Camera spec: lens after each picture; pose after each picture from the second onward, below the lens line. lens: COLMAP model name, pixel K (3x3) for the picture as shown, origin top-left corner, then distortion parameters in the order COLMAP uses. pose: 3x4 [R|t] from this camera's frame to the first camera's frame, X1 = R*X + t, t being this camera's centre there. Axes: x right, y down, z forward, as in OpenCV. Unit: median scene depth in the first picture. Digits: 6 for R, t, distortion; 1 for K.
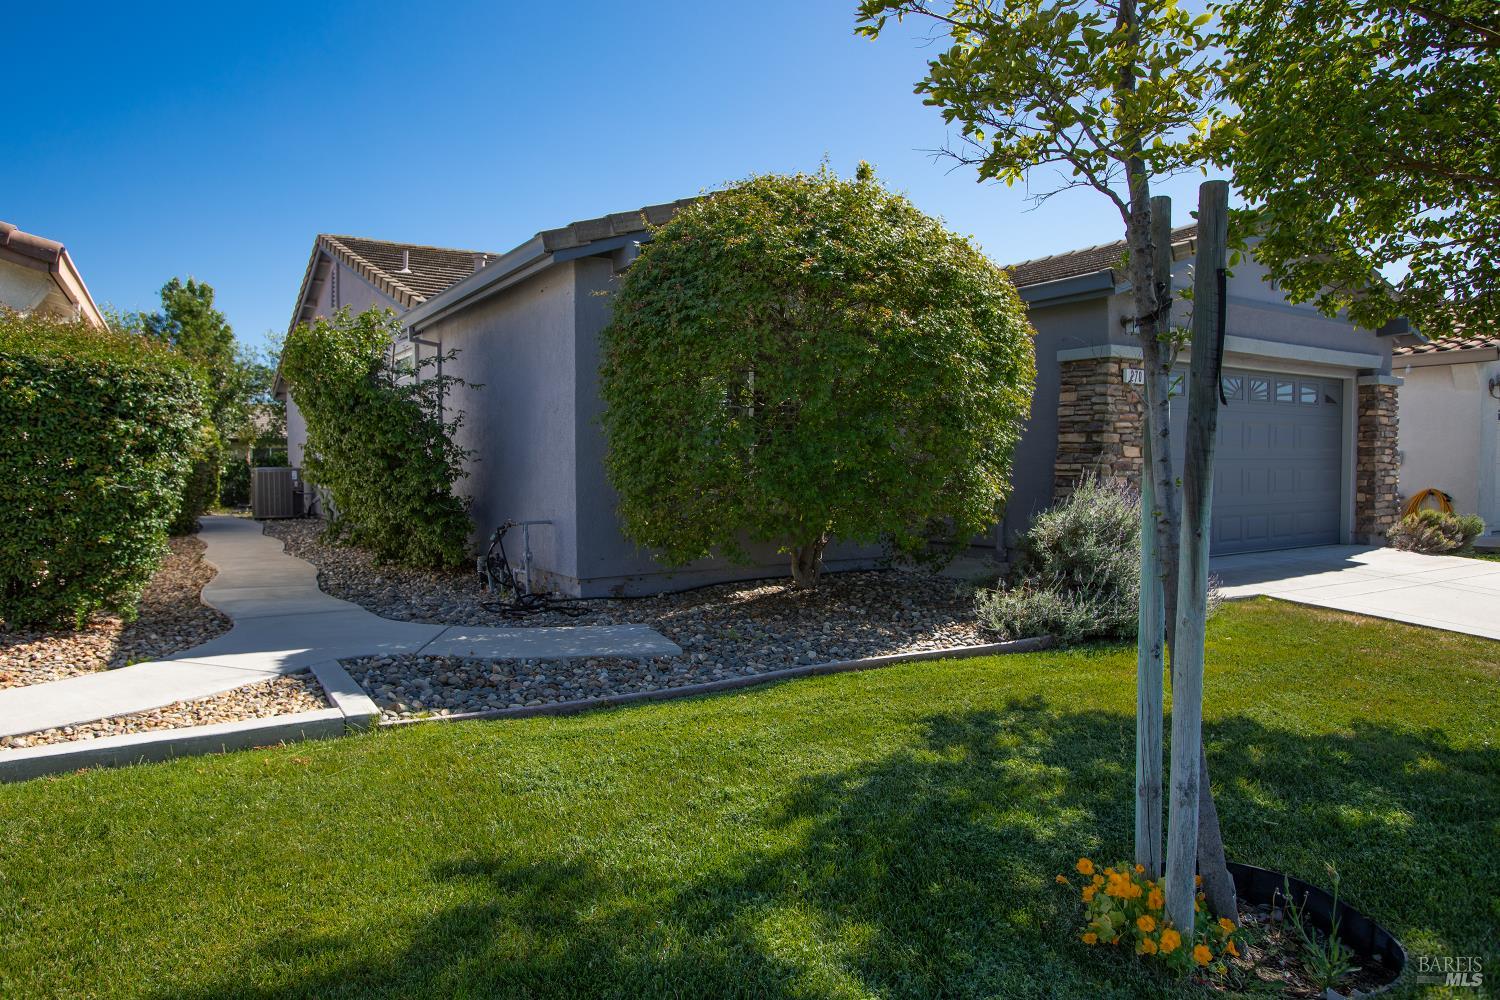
lens RADIAL K [[917.9, 0, 717.2], [0, 917.9, 501.9], [0, 0, 1]] dist [-0.023184, 0.002395]
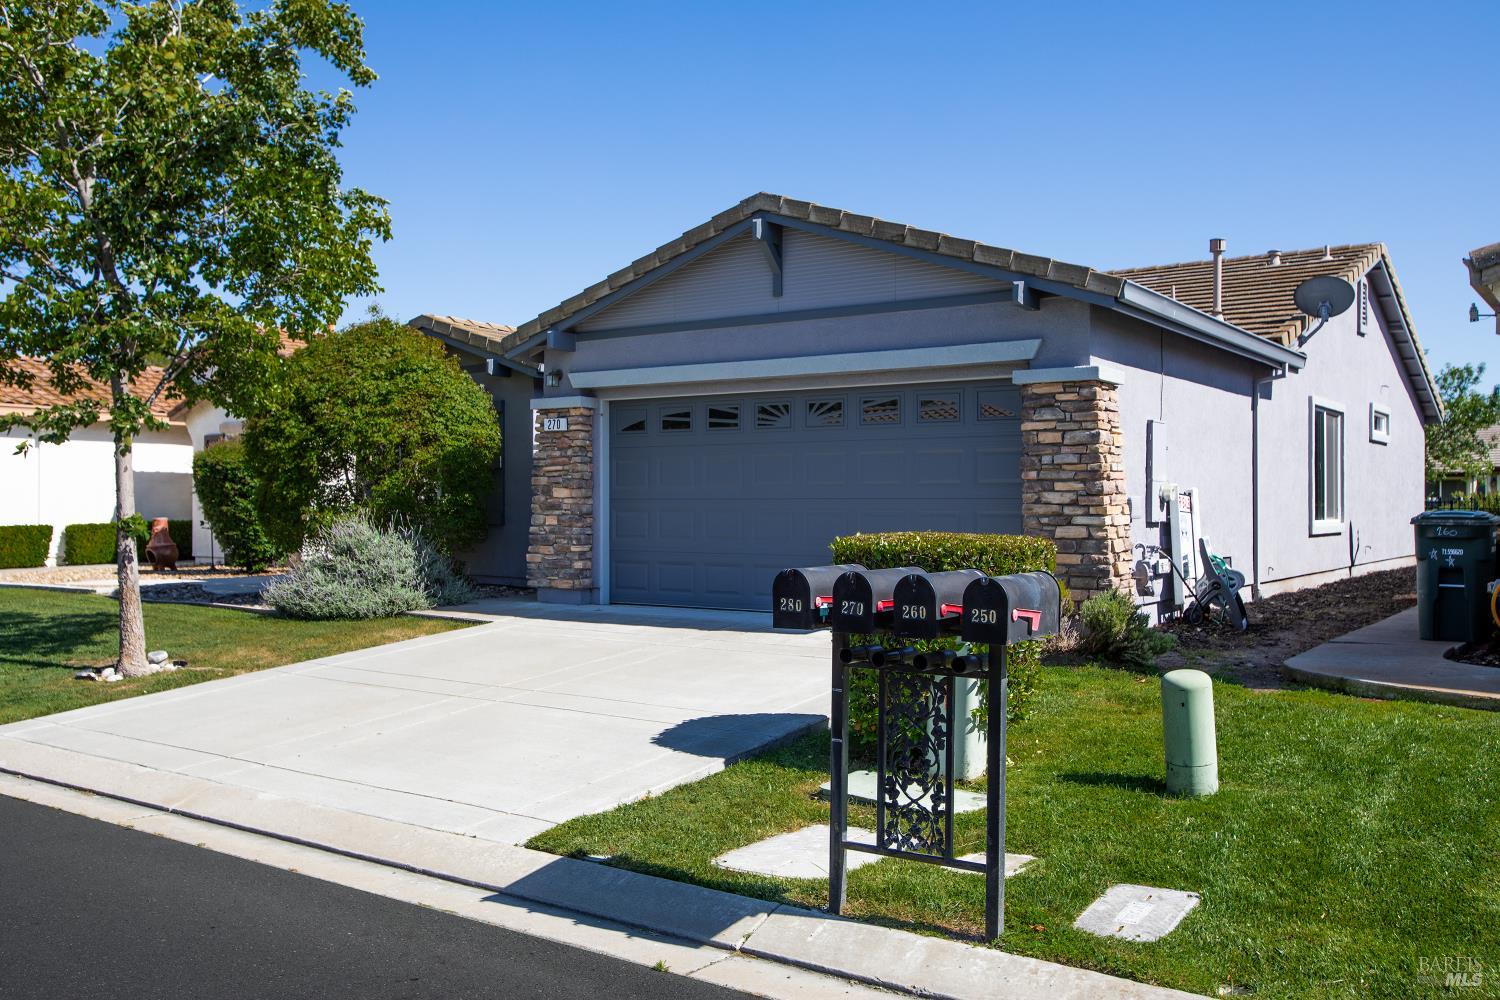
lens RADIAL K [[1302.4, 0, 749.8], [0, 1302.4, 499.1], [0, 0, 1]] dist [-0.002422, -0.002096]
pose [[0.397383, 0.001529, -0.917652, 2.434366], [-0.039054, 0.999121, -0.015247, -0.039901], [0.916821, 0.041897, 0.397093, 0.724291]]
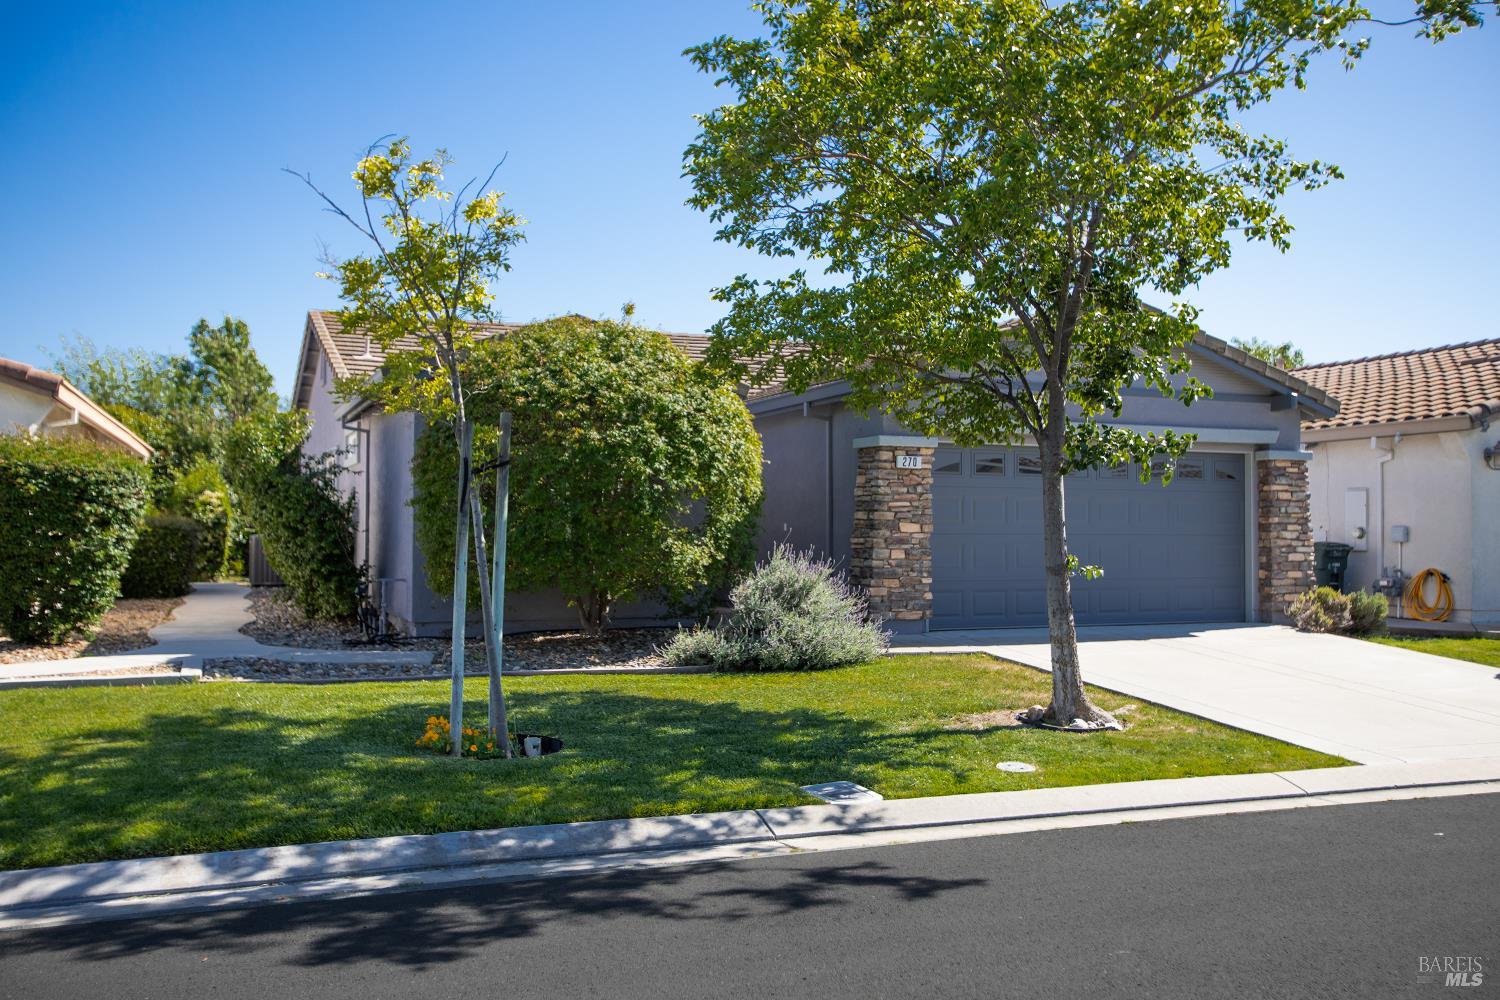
lens RADIAL K [[1302.4, 0, 749.8], [0, 1302.4, 499.1], [0, 0, 1]] dist [-0.002422, -0.002096]
pose [[0.986757, 0.003429, -0.162167, 0.640771], [-0.014255, 0.997741, -0.065643, 0.023419], [0.161575, 0.067086, 0.984578, -0.782639]]
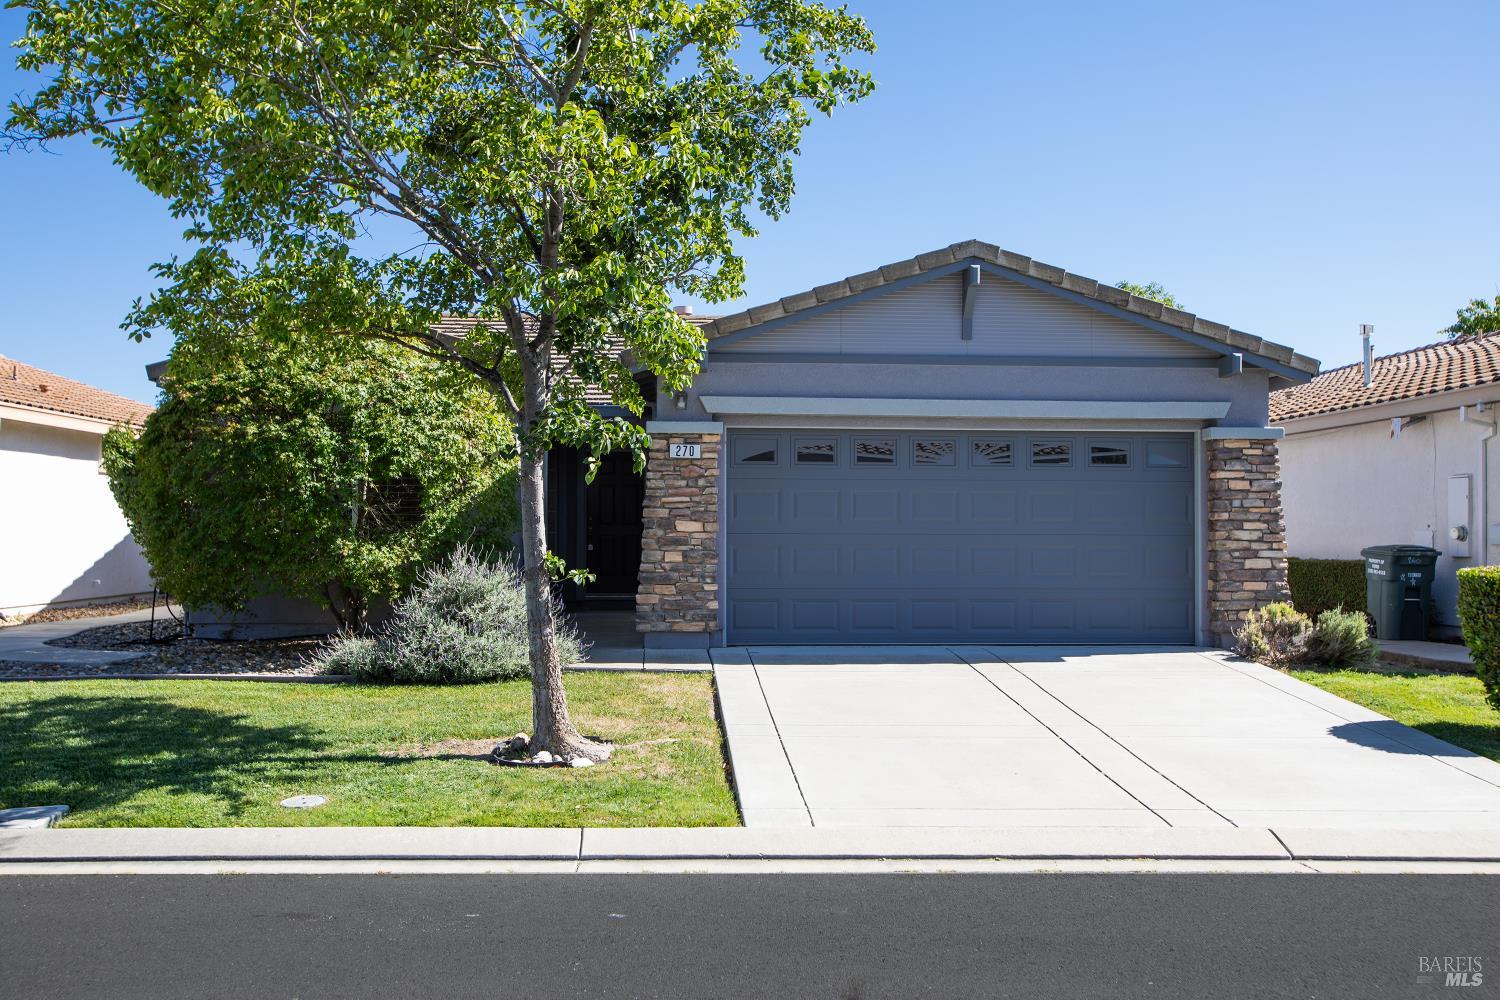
lens RADIAL K [[1408.6, 0, 753.0], [0, 1408.6, 500.6], [0, 0, 1]] dist [0.006484, 0.022129]
pose [[0.878205, -0.002398, -0.478279, 1.539365], [-0.027091, 0.998133, -0.054749, -0.001053], [0.477517, 0.061038, 0.876500, -0.386717]]
